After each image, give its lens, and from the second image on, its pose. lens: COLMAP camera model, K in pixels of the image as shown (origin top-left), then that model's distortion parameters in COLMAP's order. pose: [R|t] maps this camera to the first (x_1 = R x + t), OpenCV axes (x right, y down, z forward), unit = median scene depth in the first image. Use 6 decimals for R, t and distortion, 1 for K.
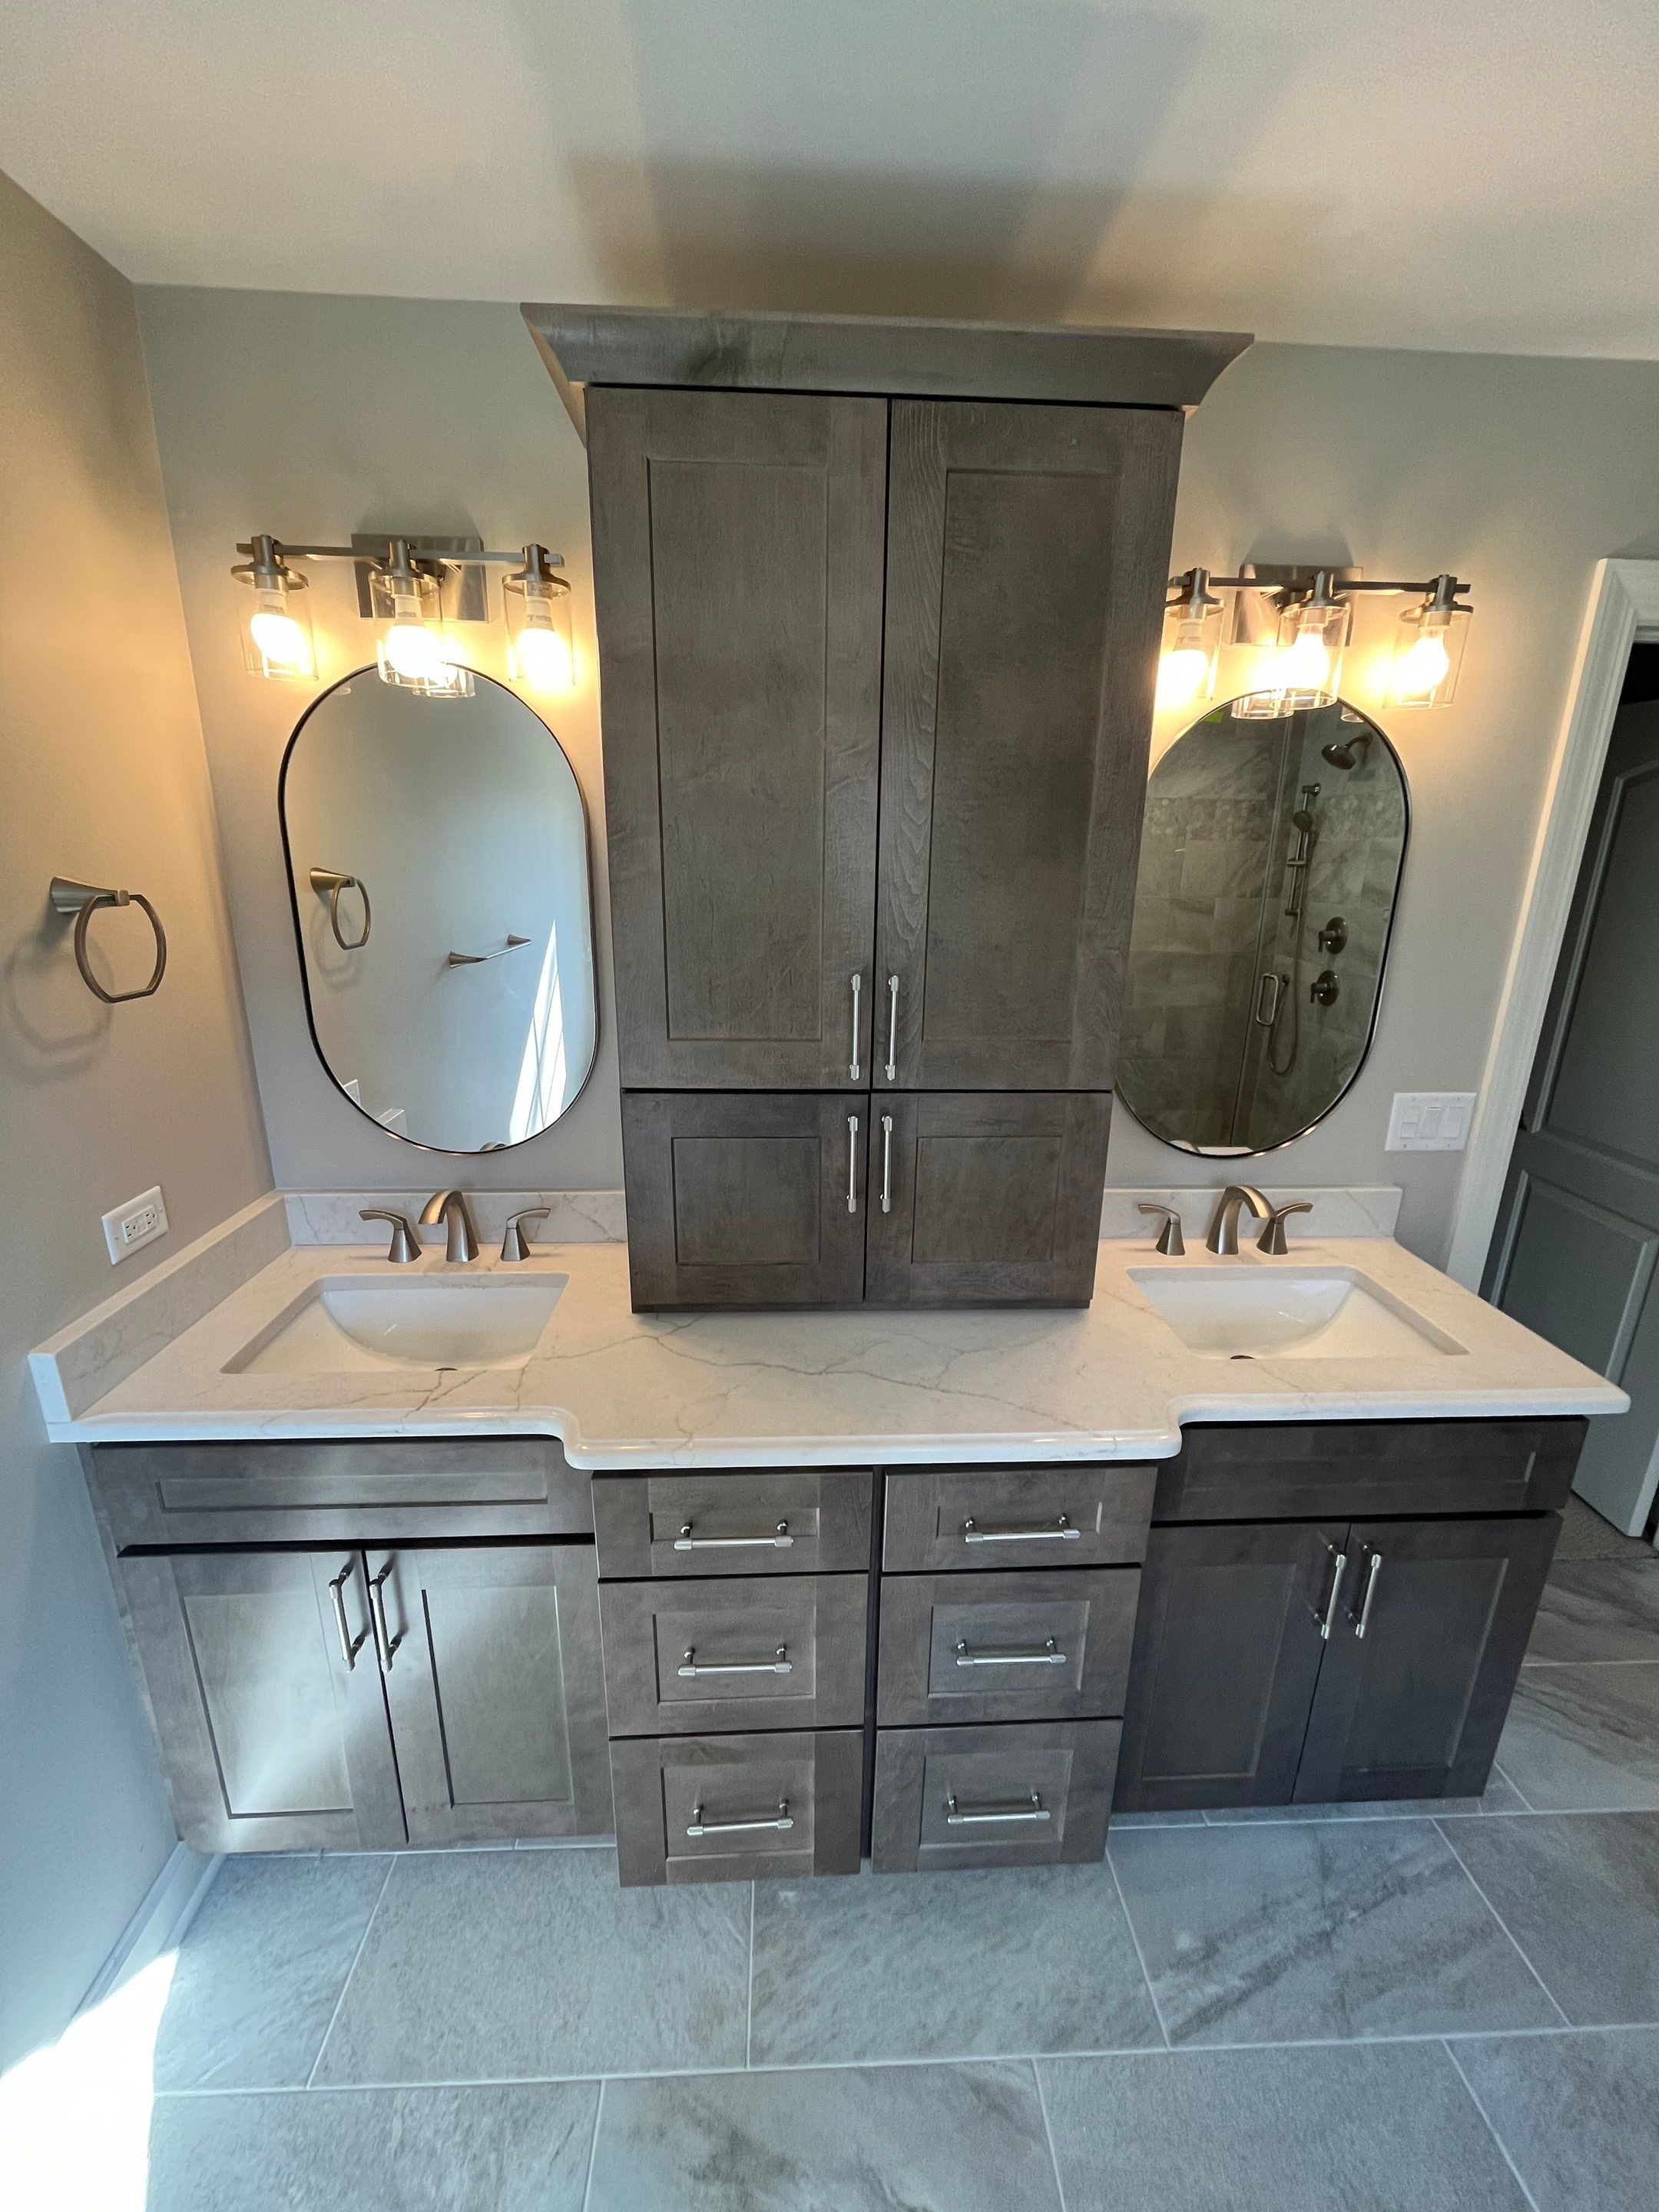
lens RADIAL K [[889.7, 0, 817.8], [0, 889.7, 1103.6], [0, 0, 1]] dist [-0.004923, 0.000238]
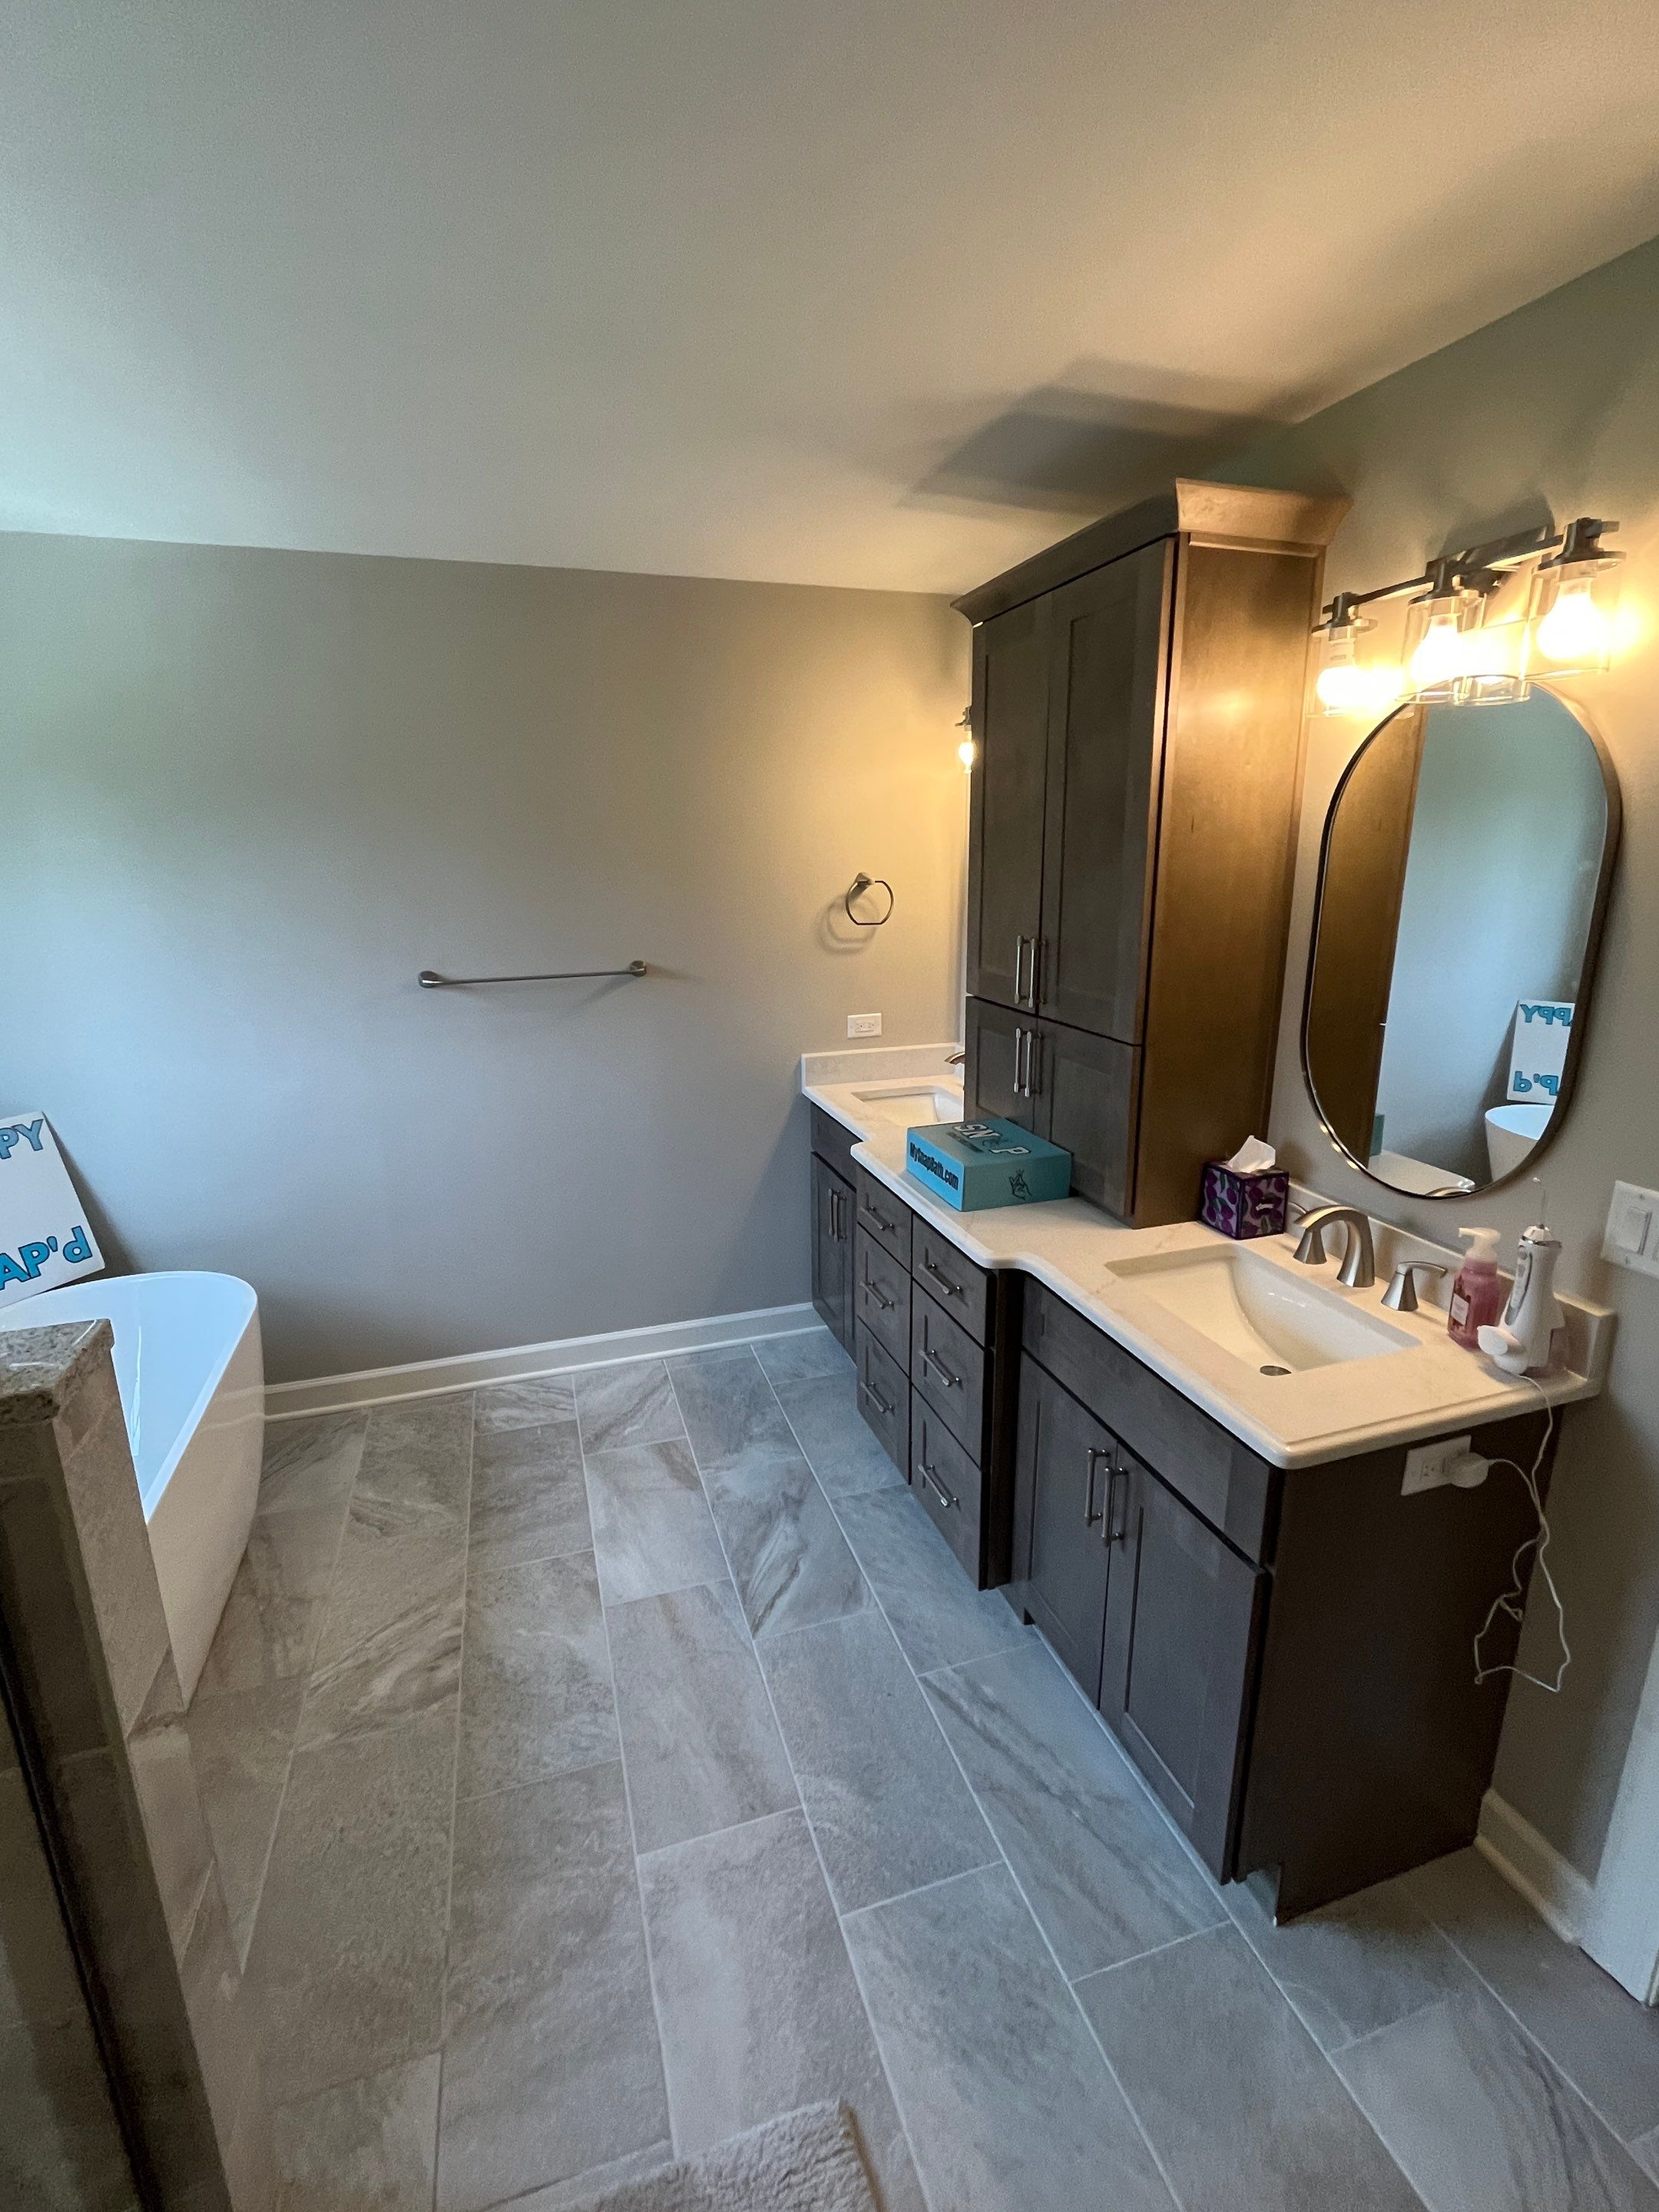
lens RADIAL K [[978.4, 0, 826.3], [0, 978.4, 1107.0], [0, 0, 1]] dist [-0.004492, -0.000355]
pose [[0.262443, 0.229778, -0.937190, 1.554377], [-0.248501, 0.954570, 0.164451, -0.051174], [0.932401, 0.189734, 0.307620, 0.178785]]
